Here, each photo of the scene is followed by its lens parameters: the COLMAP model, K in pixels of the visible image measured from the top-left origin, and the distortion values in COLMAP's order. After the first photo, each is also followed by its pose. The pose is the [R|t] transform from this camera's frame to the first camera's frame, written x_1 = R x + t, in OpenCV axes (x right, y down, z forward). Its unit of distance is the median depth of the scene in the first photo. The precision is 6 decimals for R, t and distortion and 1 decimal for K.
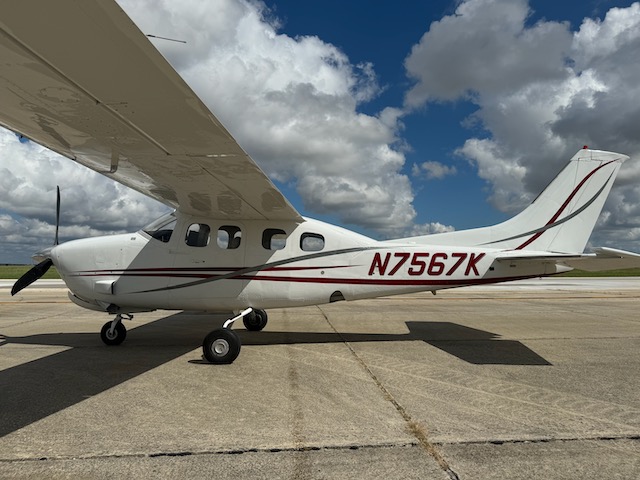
lens RADIAL K [[457.3, 0, 318.1], [0, 457.3, 235.5], [0, 0, 1]] dist [0.043297, -0.073218]
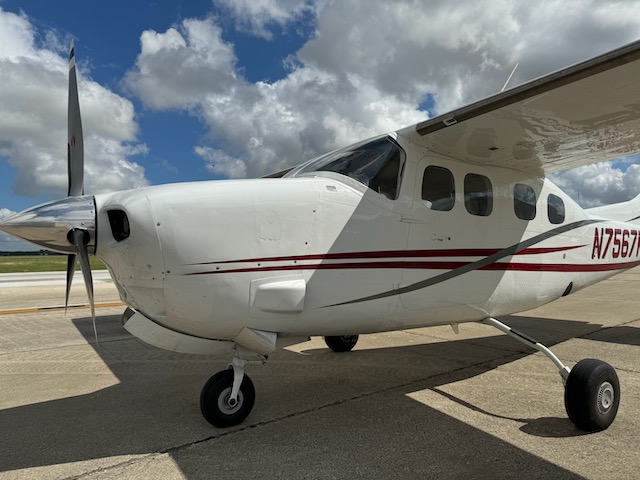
lens RADIAL K [[457.3, 0, 306.7], [0, 457.3, 236.1], [0, 0, 1]] dist [0.043297, -0.073218]
pose [[0.849606, 0.007293, 0.527367, -0.663840], [-0.021112, 0.999573, 0.020189, 0.046253], [-0.526995, -0.028286, 0.849398, 0.625550]]
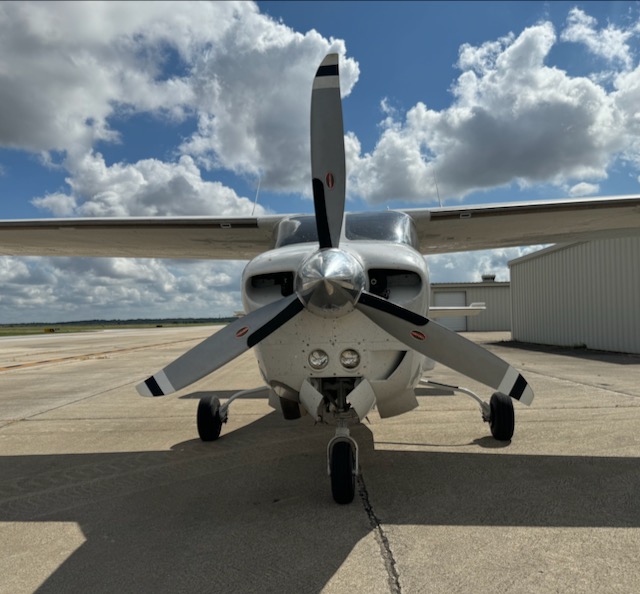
lens RADIAL K [[601.4, 0, 318.9], [0, 601.4, 294.3], [0, 0, 1]] dist [-0.004339, 0.000000]
pose [[0.079877, 0.043189, 0.995869, -1.074037], [-0.044954, 0.998201, -0.039684, 0.078011], [-0.995791, -0.041598, 0.081675, 1.058220]]
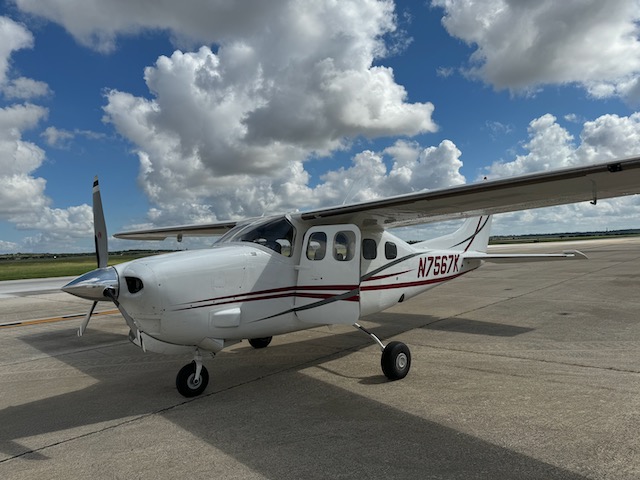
lens RADIAL K [[457.3, 0, 315.8], [0, 457.3, 234.1], [0, 0, 1]] dist [0.043297, -0.073218]
pose [[0.725676, -0.009119, 0.687976, -0.873282], [-0.004297, 0.999833, 0.017786, -0.042524], [-0.688023, -0.015863, 0.725516, 0.346155]]
